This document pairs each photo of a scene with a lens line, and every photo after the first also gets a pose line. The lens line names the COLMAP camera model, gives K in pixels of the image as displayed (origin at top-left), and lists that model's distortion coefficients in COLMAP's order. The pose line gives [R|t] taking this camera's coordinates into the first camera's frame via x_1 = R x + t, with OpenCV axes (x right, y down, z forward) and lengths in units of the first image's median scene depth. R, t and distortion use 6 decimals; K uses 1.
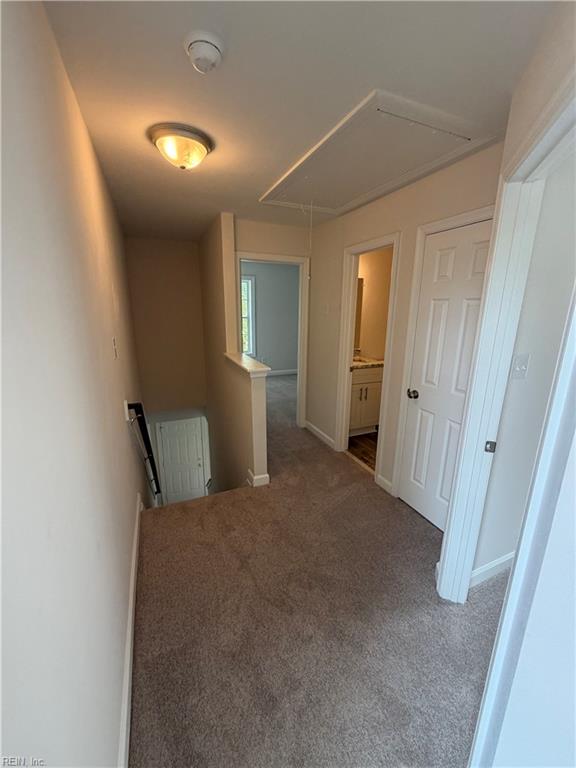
lens RADIAL K [[305.7, 0, 288.0], [0, 305.7, 384.0], [0, 0, 1]] dist [-0.000036, 0.000070]
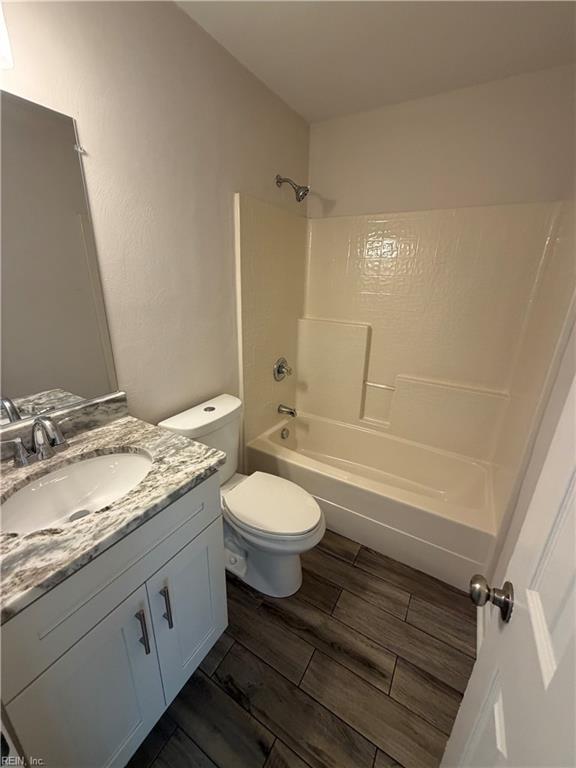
lens RADIAL K [[305.7, 0, 288.0], [0, 305.7, 384.0], [0, 0, 1]] dist [-0.000036, 0.000070]
pose [[0.814442, -0.175885, 0.552945, 0.261391], [0.120419, 0.983439, 0.135452, -0.184945], [-0.567612, -0.043733, 0.822134, 0.852902]]
